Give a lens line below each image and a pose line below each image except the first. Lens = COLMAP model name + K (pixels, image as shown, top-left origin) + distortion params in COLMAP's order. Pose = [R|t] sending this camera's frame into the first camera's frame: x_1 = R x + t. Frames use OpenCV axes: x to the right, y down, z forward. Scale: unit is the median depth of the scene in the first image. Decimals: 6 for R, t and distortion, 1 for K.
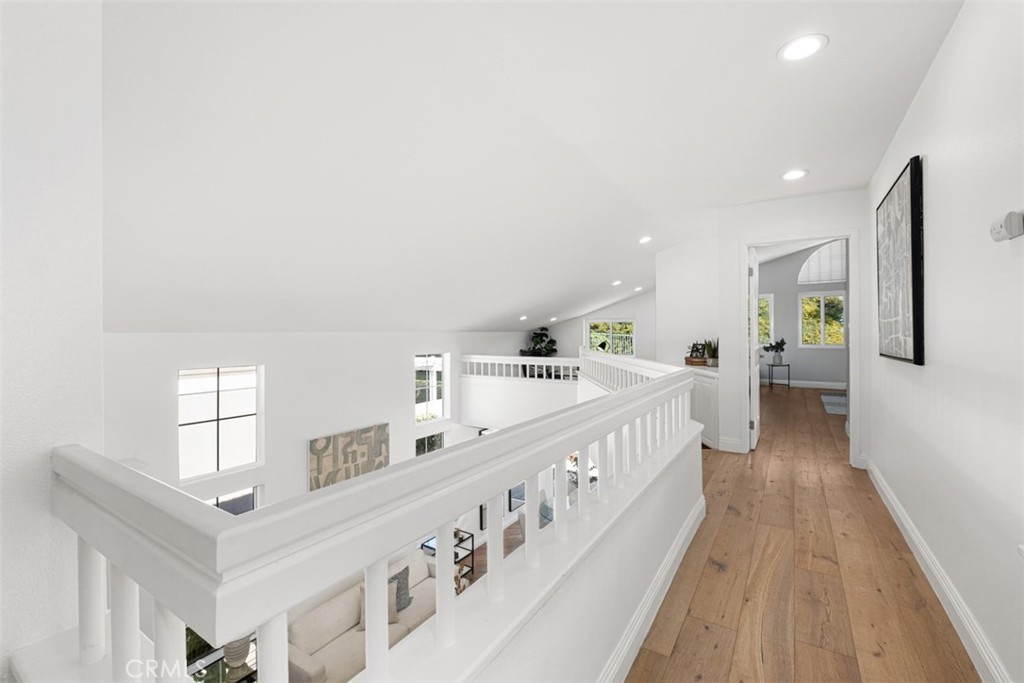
lens RADIAL K [[443.0, 0, 517.0], [0, 443.0, 337.4], [0, 0, 1]] dist [-0.005203, 0.001004]
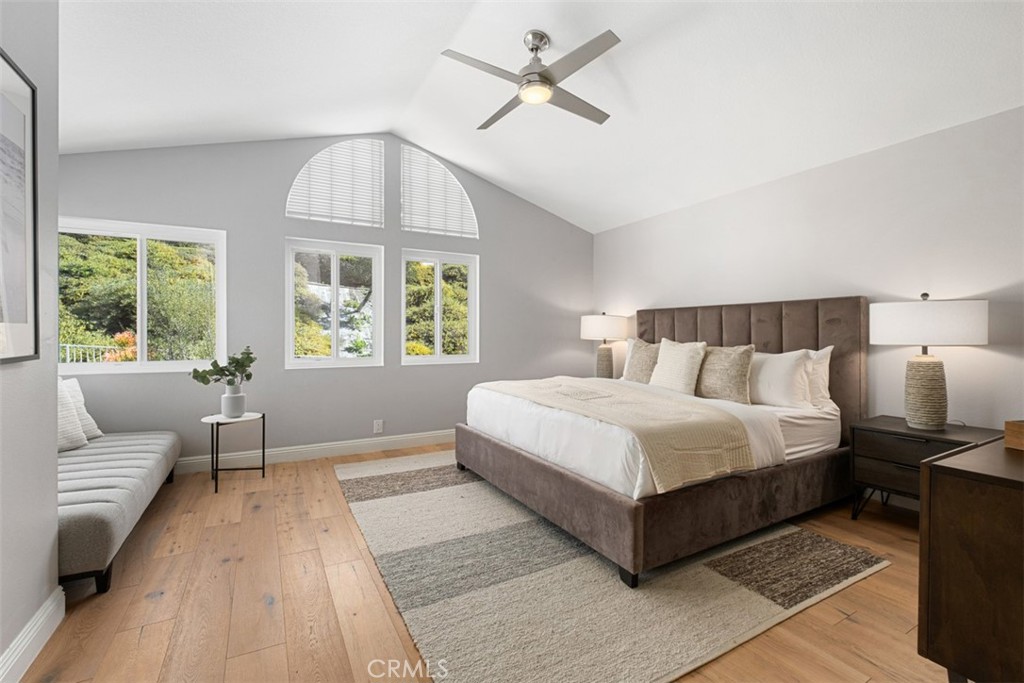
lens RADIAL K [[443.0, 0, 508.0], [0, 443.0, 339.6], [0, 0, 1]] dist [-0.005203, 0.001004]
pose [[0.486038, 0.006540, 0.873913, 0.376729], [-0.007943, 0.999964, -0.003065, -0.004209], [-0.873902, -0.005452, 0.486072, 0.619634]]
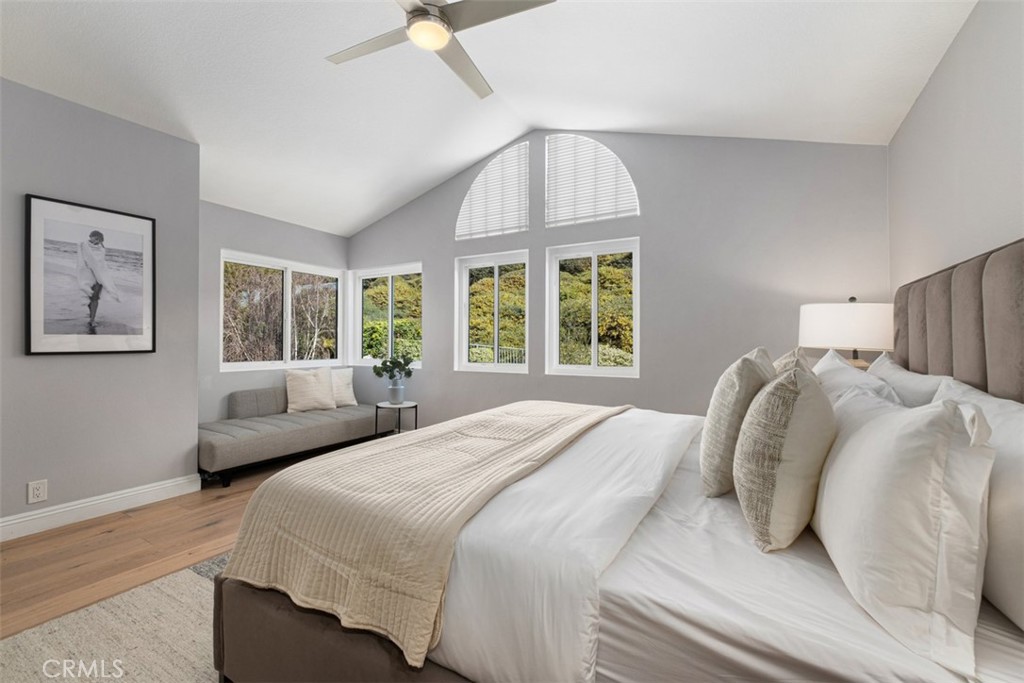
lens RADIAL K [[443.0, 0, 508.5], [0, 443.0, 341.4], [0, 0, 1]] dist [-0.005203, 0.001004]
pose [[0.999192, 0.015623, 0.037036, 0.691396], [-0.015493, 0.999873, -0.003801, -0.007327], [-0.037090, 0.003224, 0.999307, 0.509401]]
